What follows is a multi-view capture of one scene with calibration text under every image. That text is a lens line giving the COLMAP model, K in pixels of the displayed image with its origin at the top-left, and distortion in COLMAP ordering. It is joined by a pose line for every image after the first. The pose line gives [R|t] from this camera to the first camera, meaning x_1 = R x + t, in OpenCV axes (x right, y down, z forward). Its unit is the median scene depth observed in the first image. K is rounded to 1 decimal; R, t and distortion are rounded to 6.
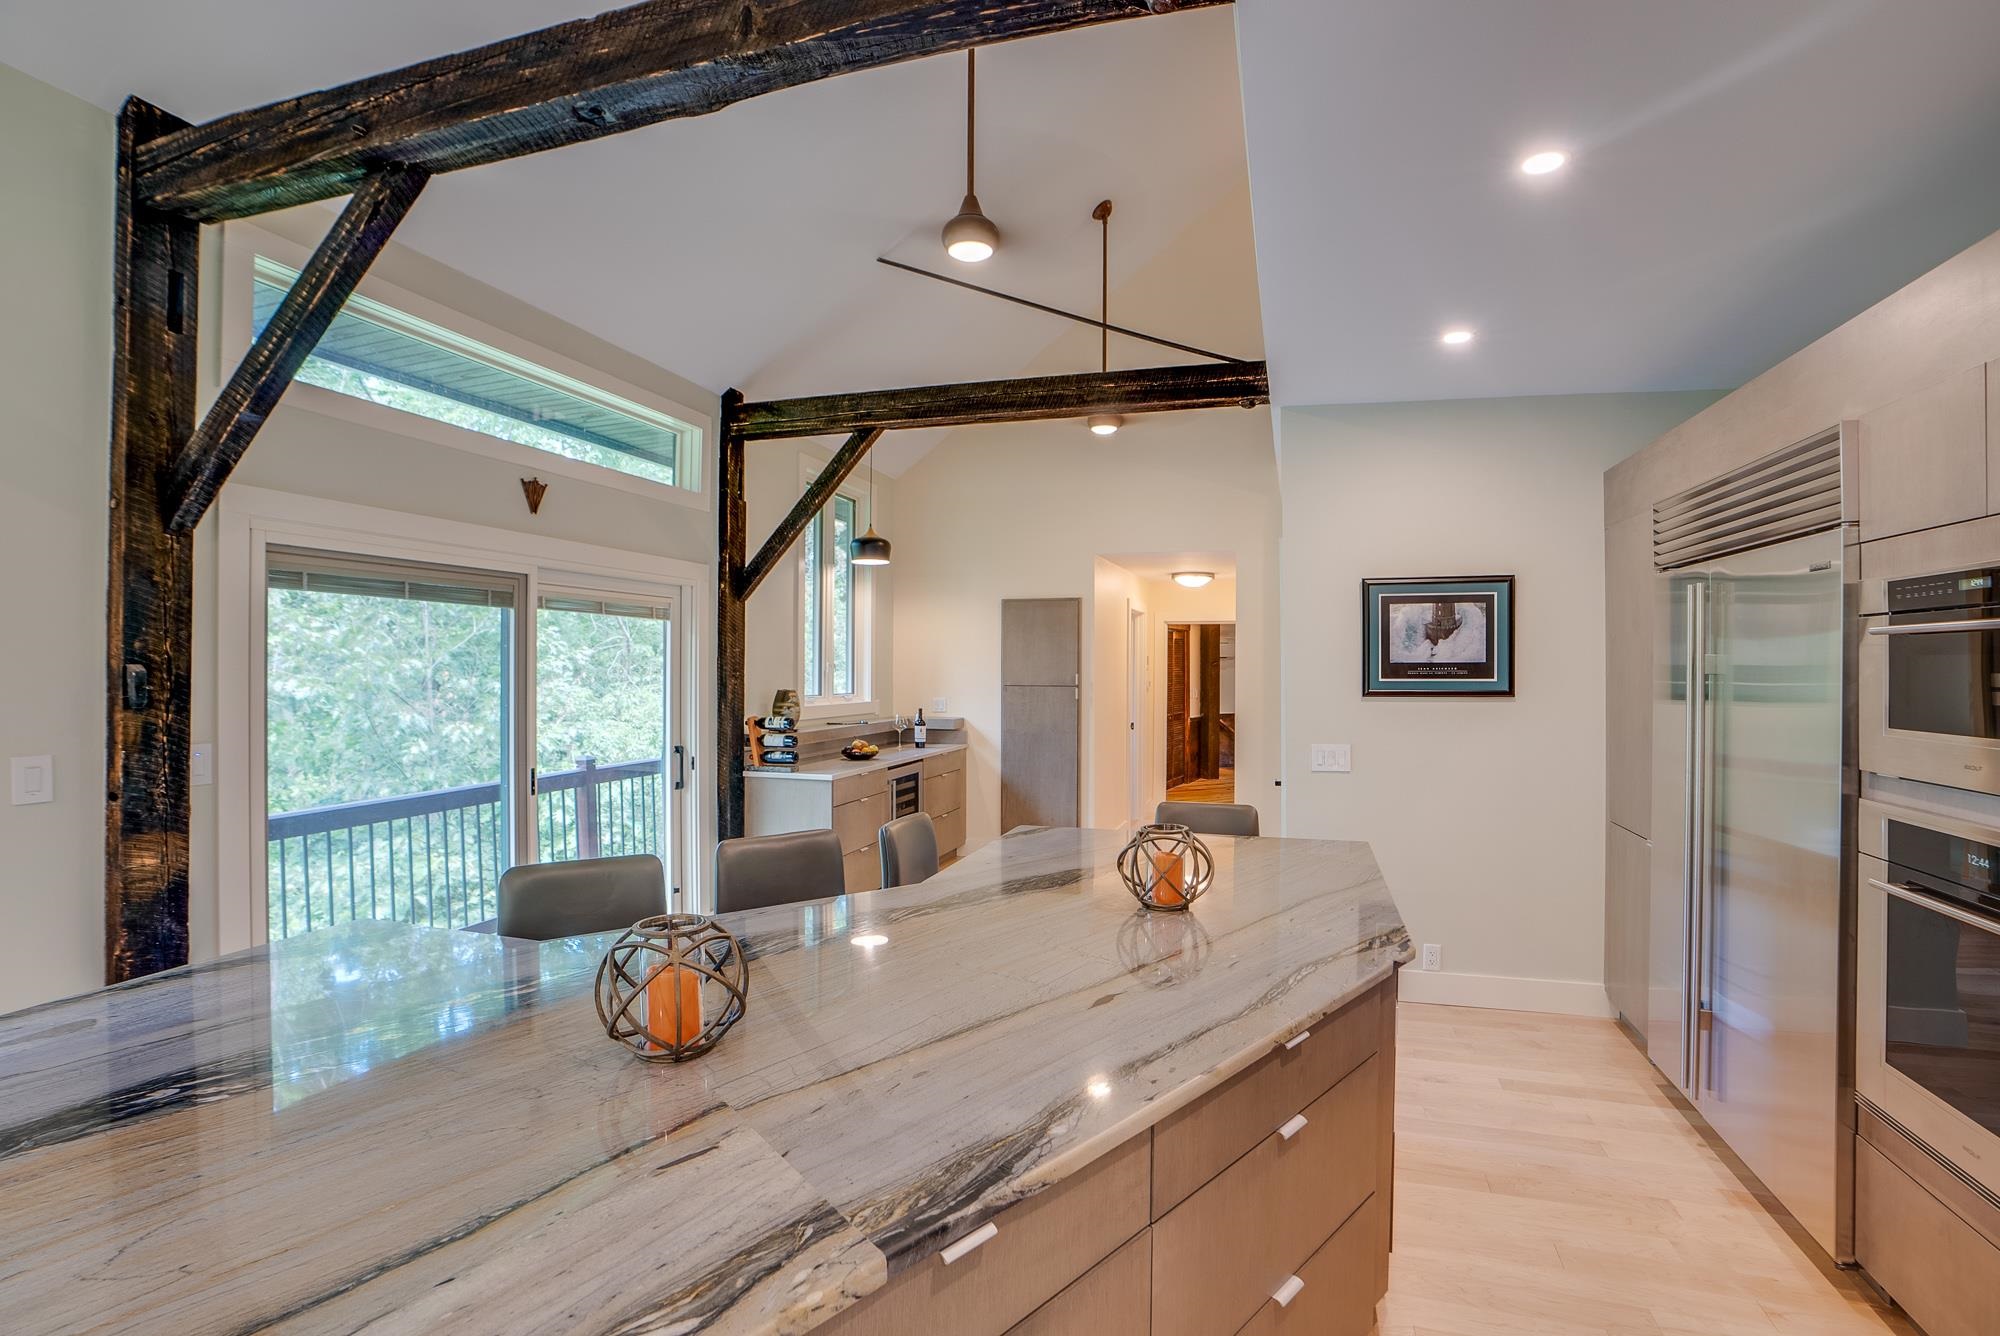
lens RADIAL K [[958.5, 0, 1000.0], [0, 958.5, 668.0], [0, 0, 1]] dist [-0.082801, 0.039255]
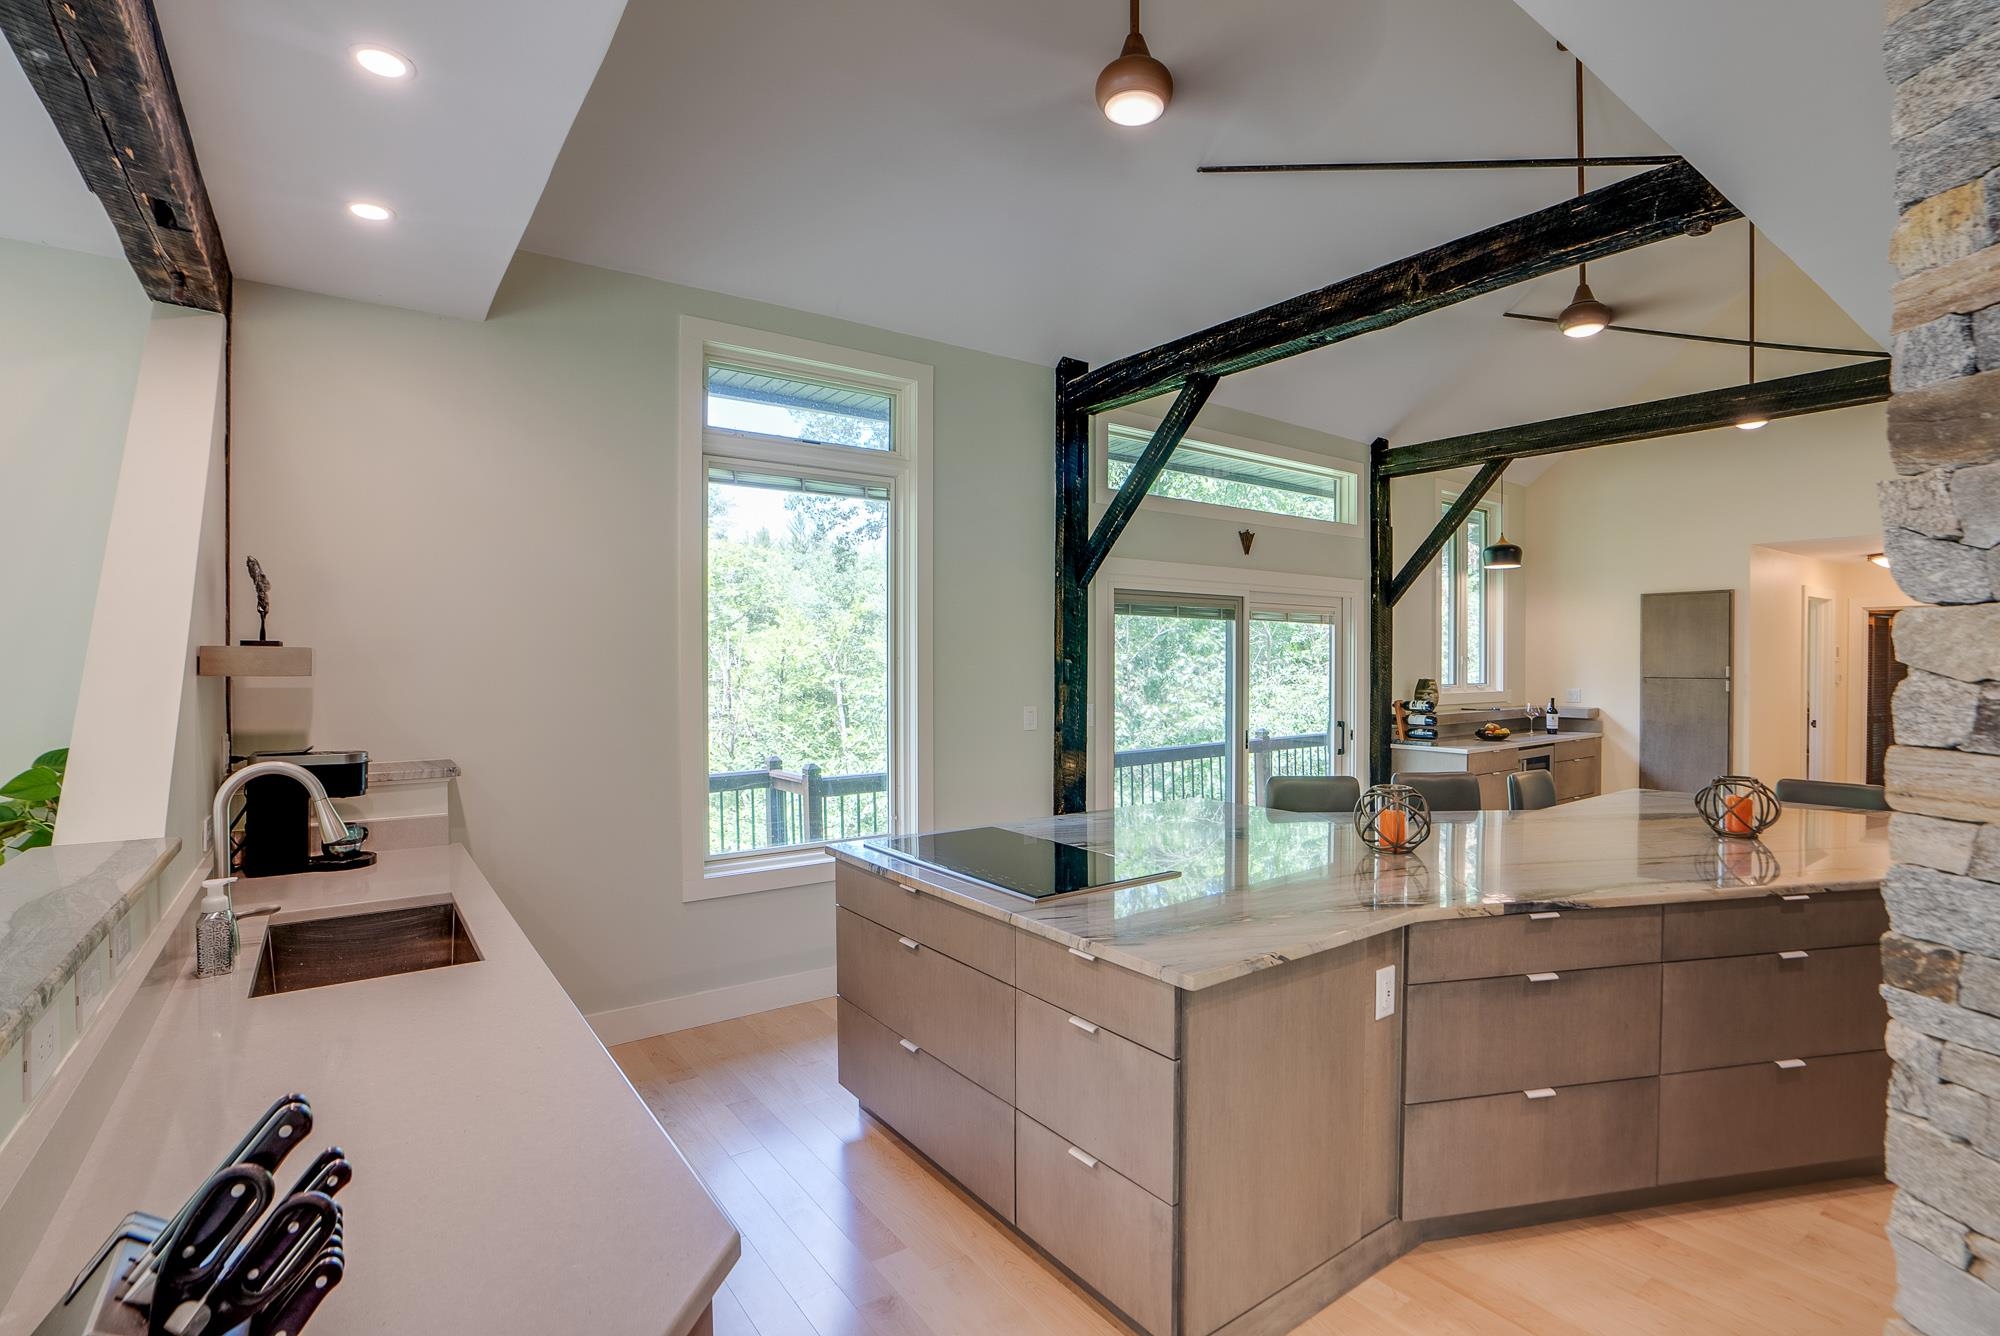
lens RADIAL K [[958.5, 0, 1000.0], [0, 958.5, 668.0], [0, 0, 1]] dist [-0.082801, 0.039255]
pose [[0.809758, 0.001528, -0.586761, 0.043139], [0.002048, 0.999983, 0.005430, 0.001468], [0.586760, -0.005599, 0.809742, -0.308520]]
